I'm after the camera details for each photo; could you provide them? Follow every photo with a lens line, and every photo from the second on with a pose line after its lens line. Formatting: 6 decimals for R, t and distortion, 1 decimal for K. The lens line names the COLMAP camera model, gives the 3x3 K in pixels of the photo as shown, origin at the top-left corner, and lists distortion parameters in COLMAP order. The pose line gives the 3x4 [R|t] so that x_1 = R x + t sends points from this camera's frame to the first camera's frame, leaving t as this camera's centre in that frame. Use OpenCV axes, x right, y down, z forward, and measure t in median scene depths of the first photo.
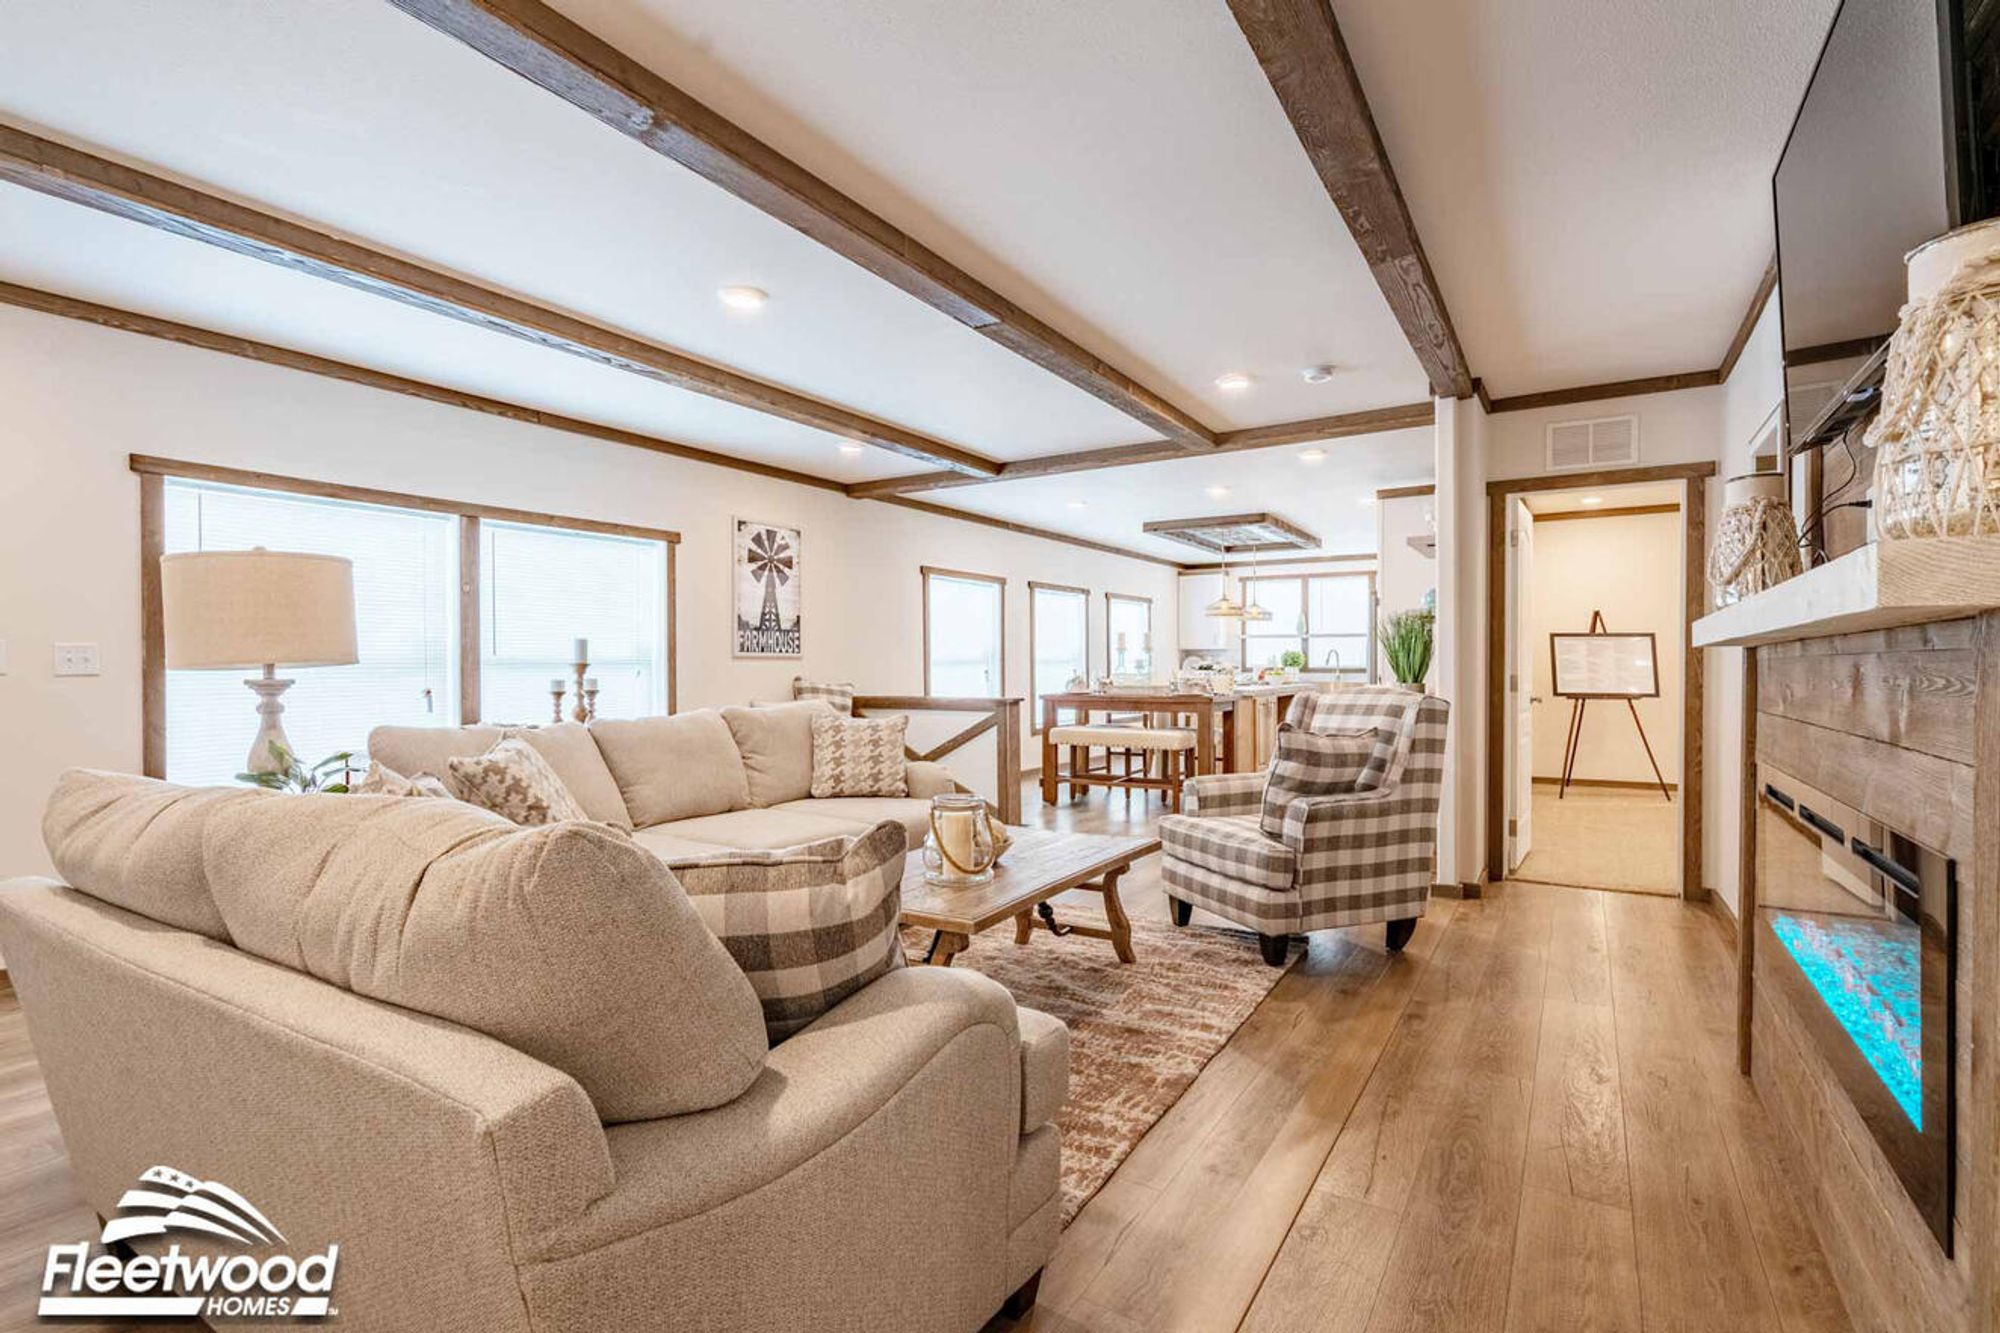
lens RADIAL K [[909.3, 0, 1005.1], [0, 909.3, 669.9], [0, 0, 1]] dist [-0.004572, 0.003278]
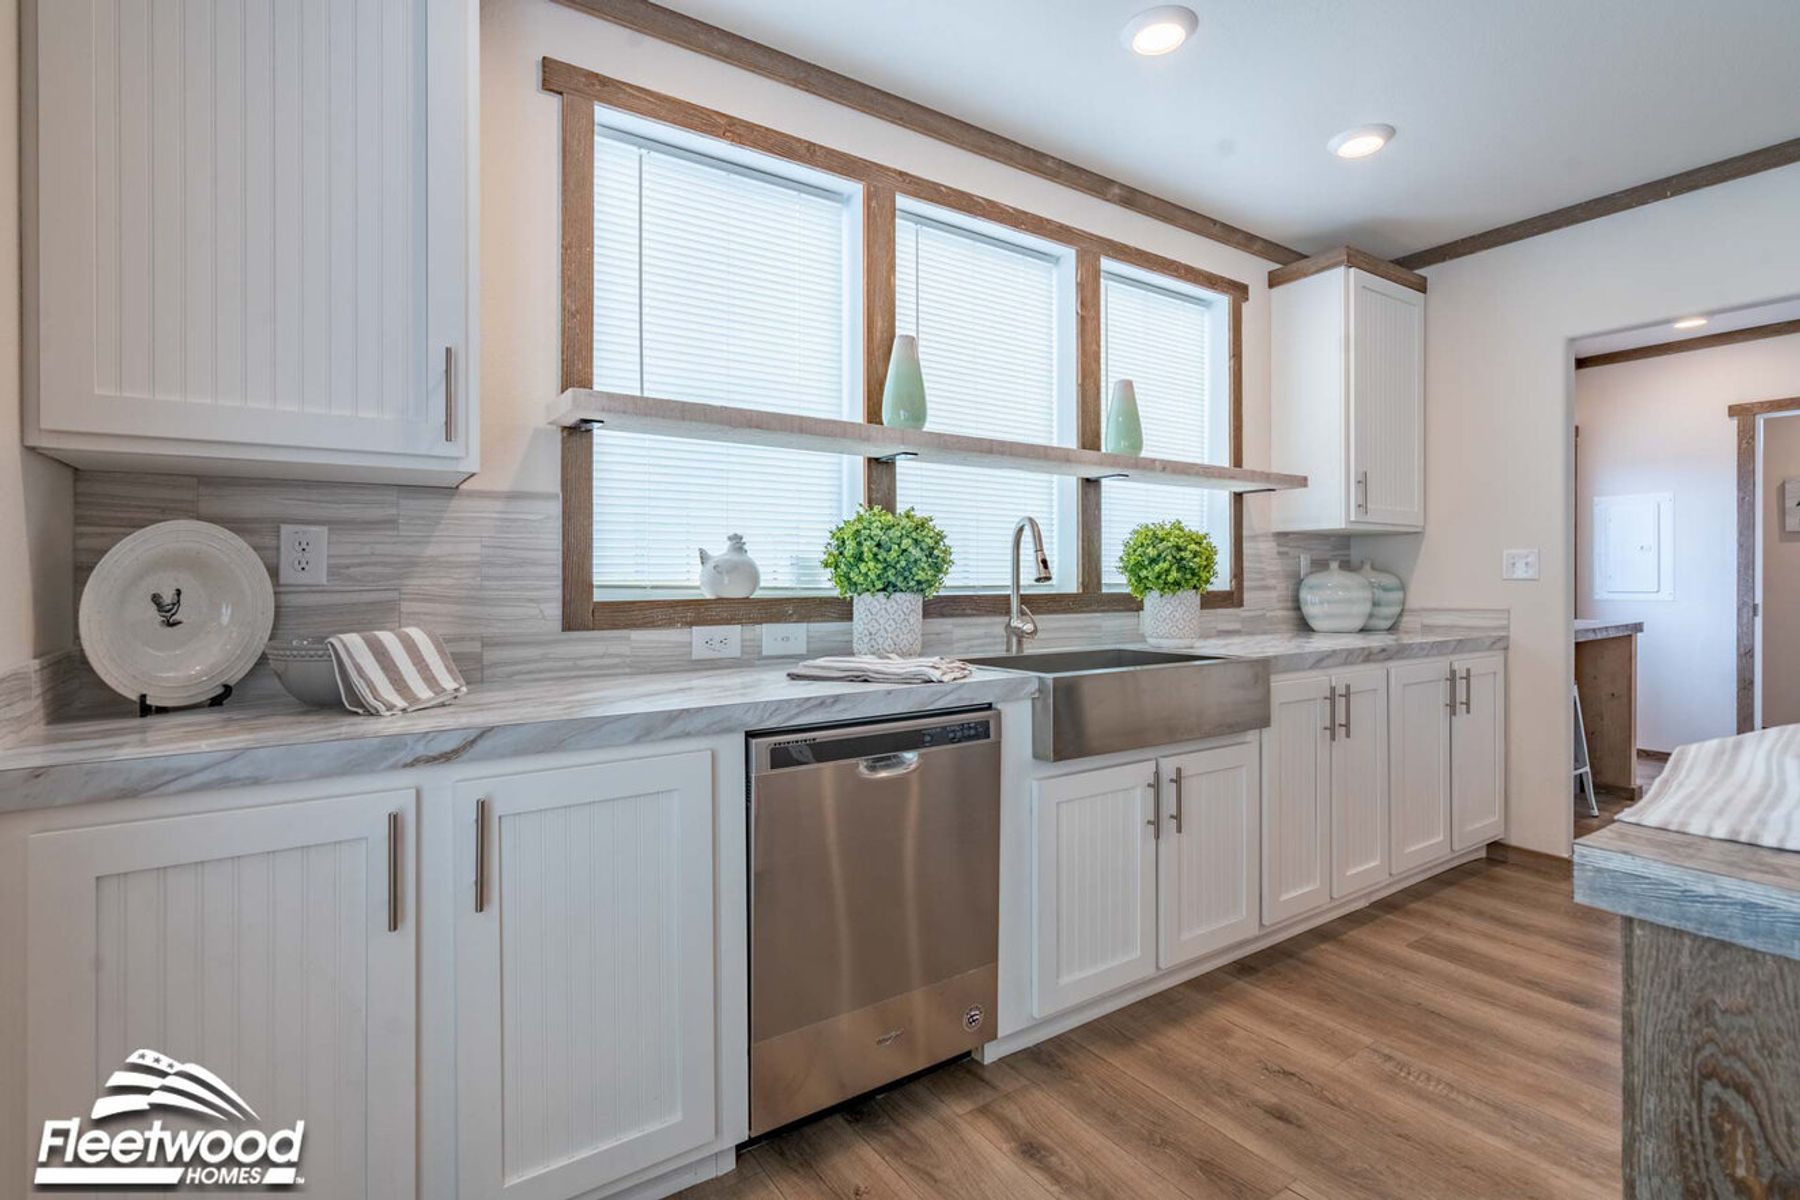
lens RADIAL K [[818.4, 0, 896.8], [0, 818.4, 584.5], [0, 0, 1]] dist [-0.004572, 0.003278]
pose [[0.399568, -0.008075, 0.916668, 0.431727], [0.012522, 0.999916, 0.003350, -0.015954], [-0.916618, 0.010140, 0.399635, 2.590624]]
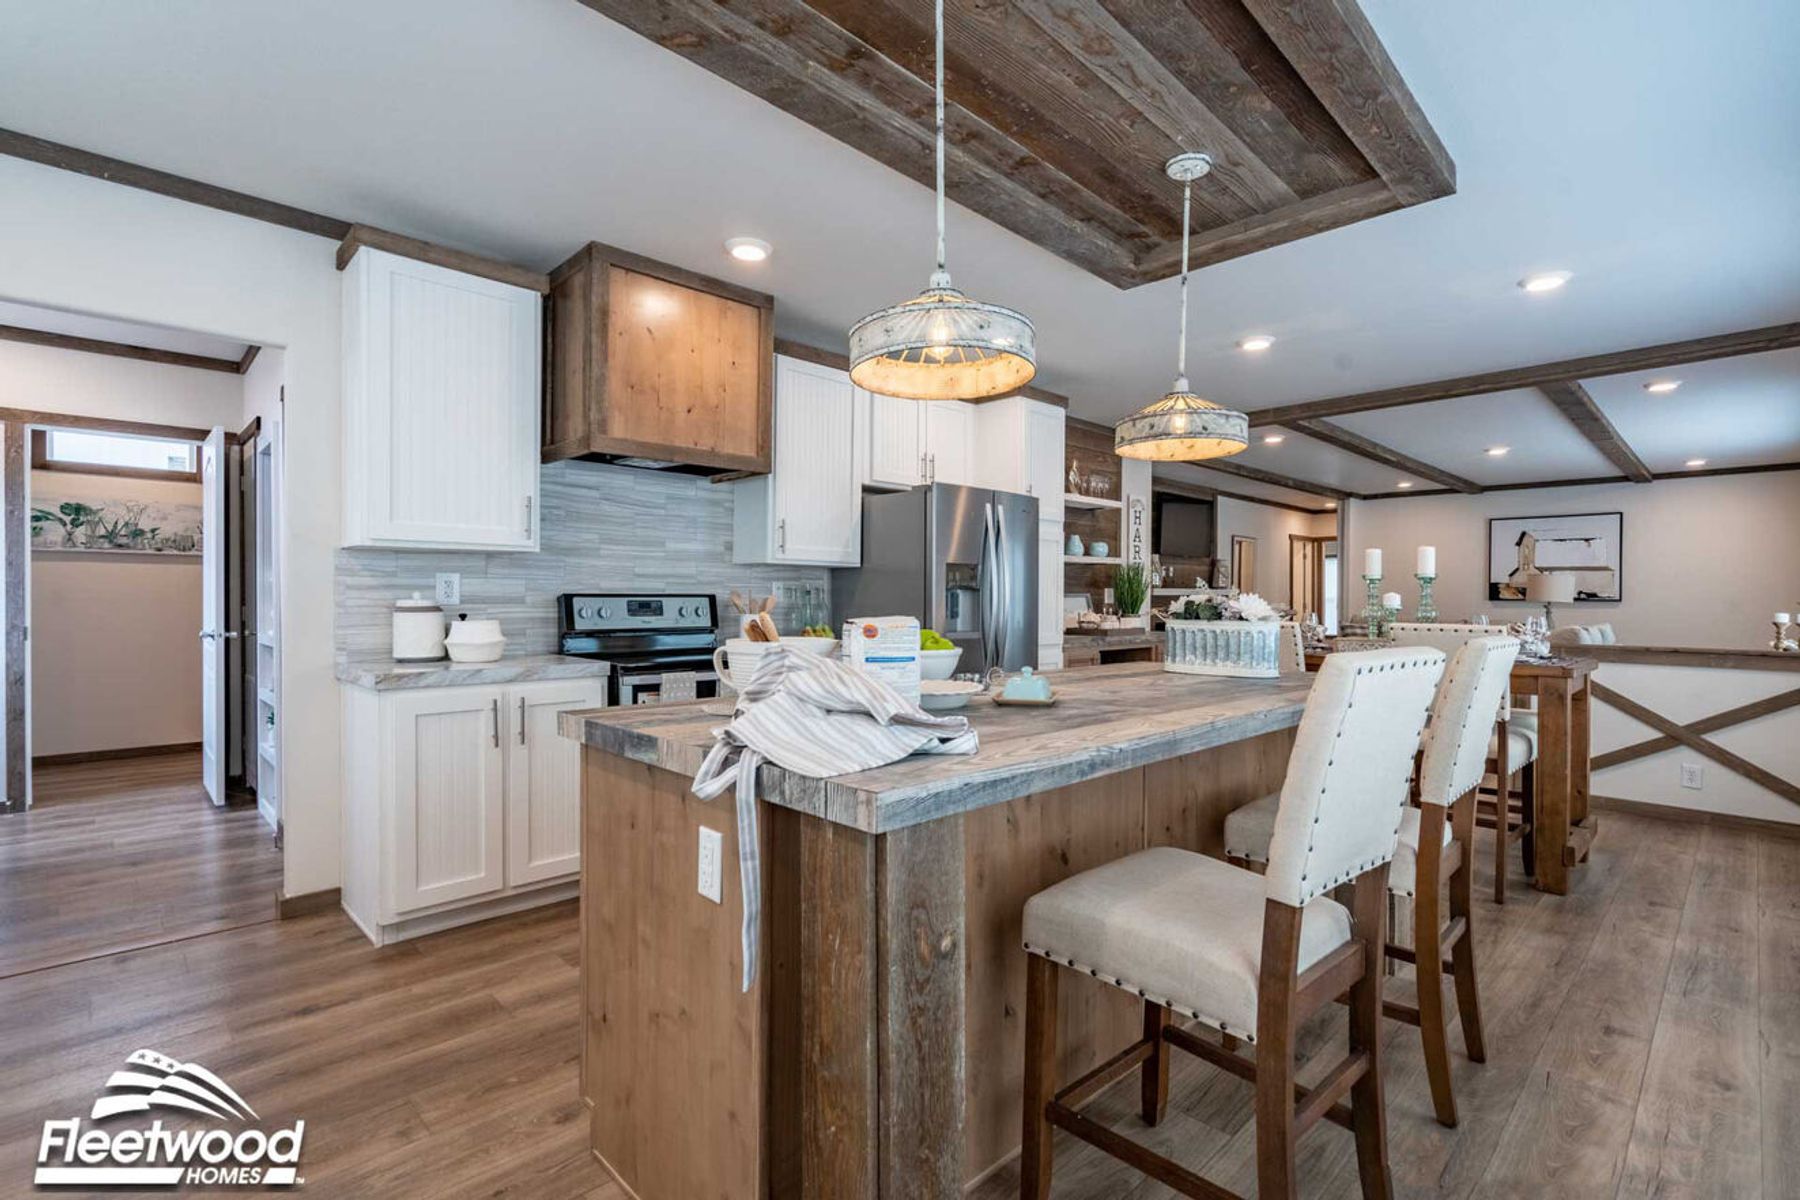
lens RADIAL K [[838.9, 0, 941.3], [0, 838.9, 605.2], [0, 0, 1]] dist [-0.003728, 0.001059]
pose [[-0.979219, -0.007797, 0.202656, 0.556180], [-0.004049, 0.999813, 0.018902, -0.023164], [-0.202766, 0.017689, -0.979067, 2.754921]]
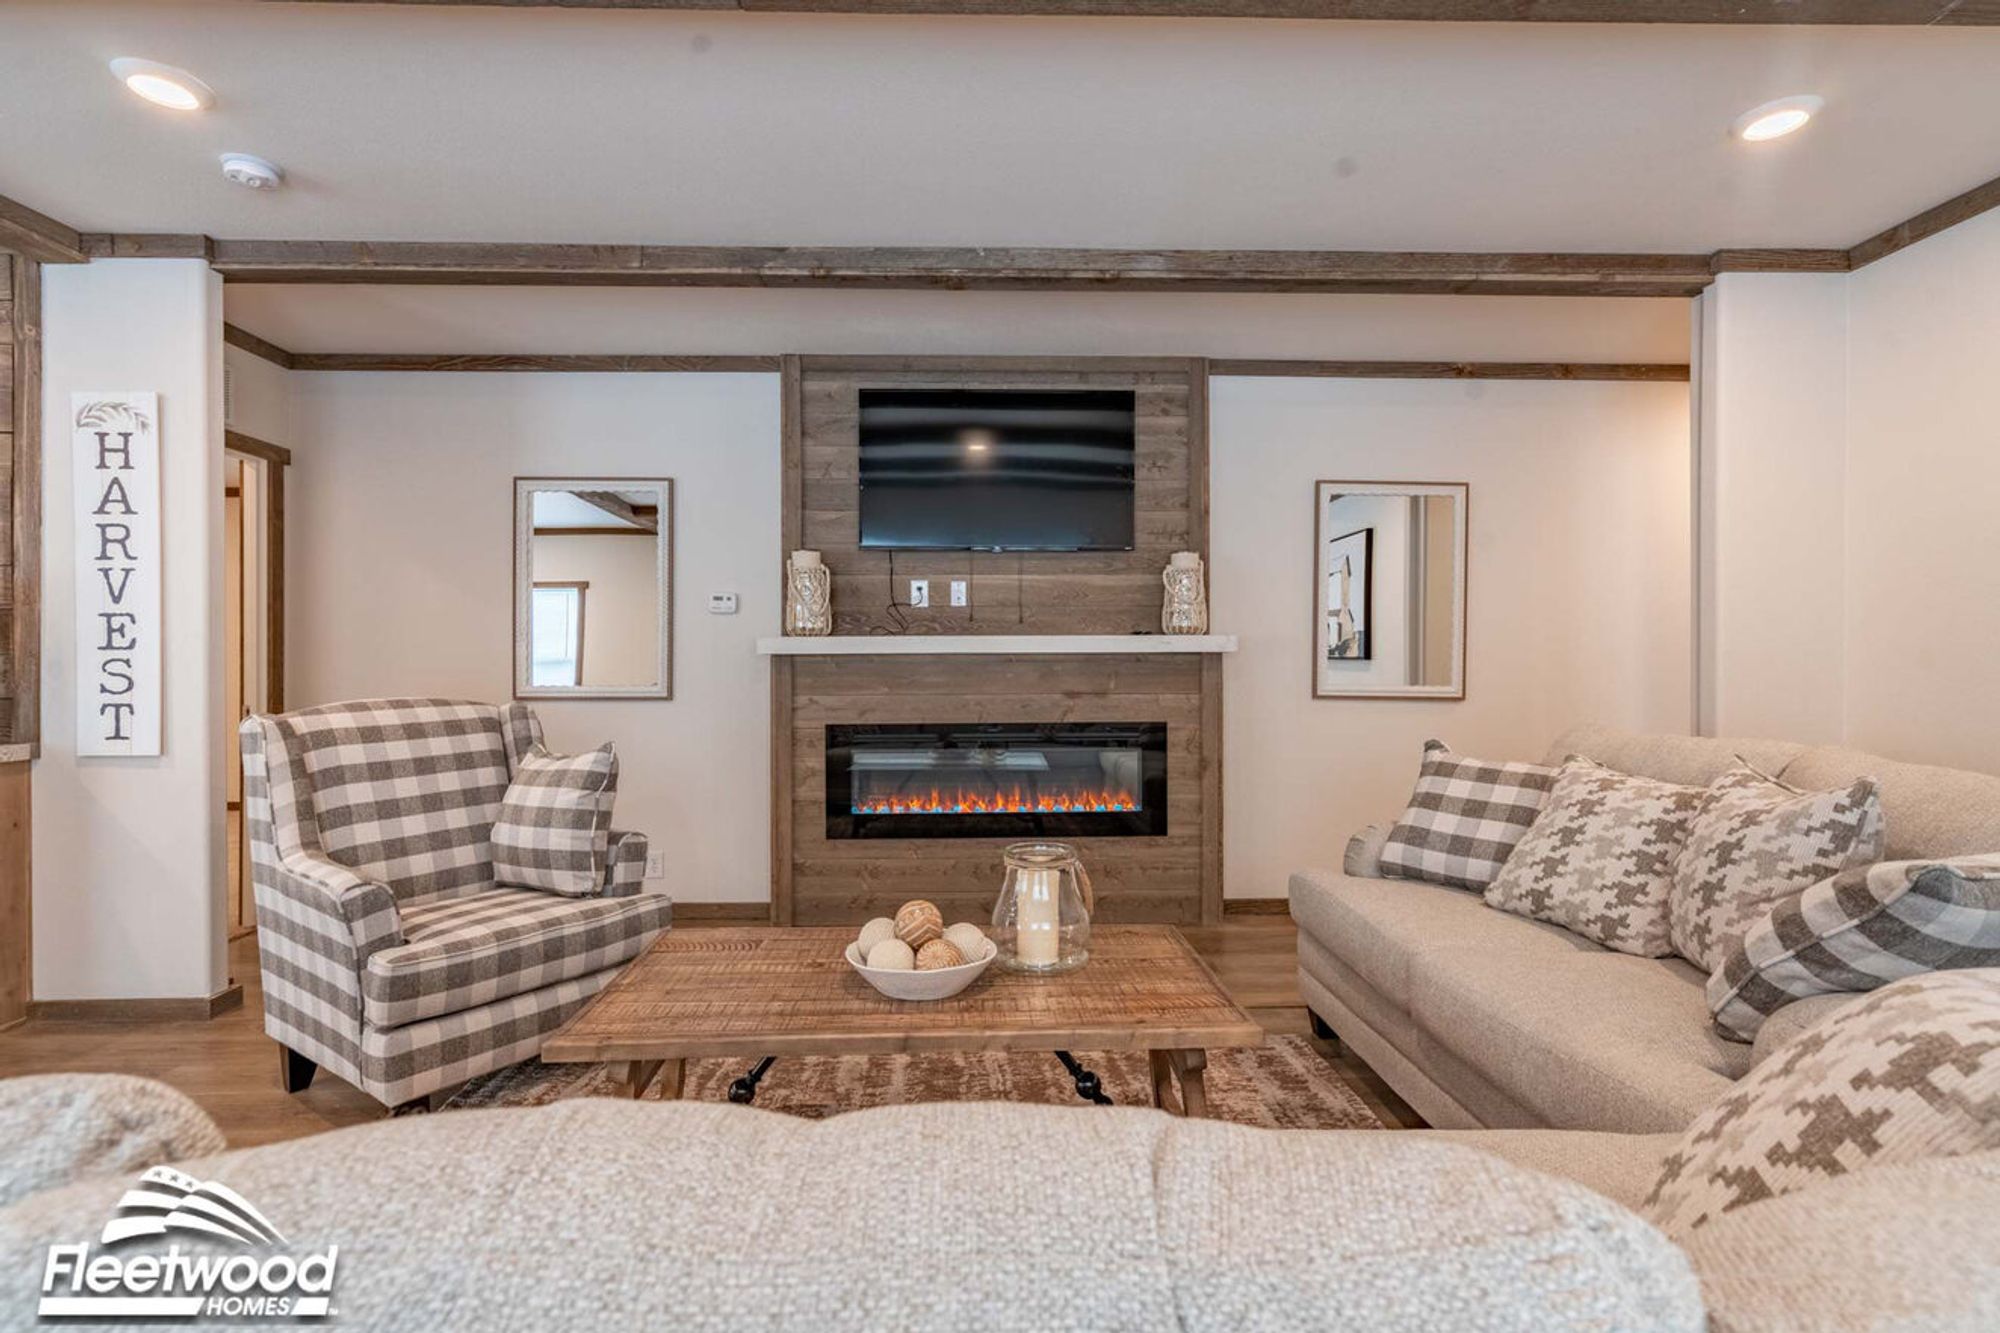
lens RADIAL K [[932.1, 0, 988.3], [0, 932.1, 667.9], [0, 0, 1]] dist [-0.003728, 0.001059]
pose [[-0.559145, -0.004221, 0.829059, -0.420089], [0.008194, 0.999910, 0.010616, -0.004071], [-0.829030, 0.012729, -0.559060, 0.943100]]
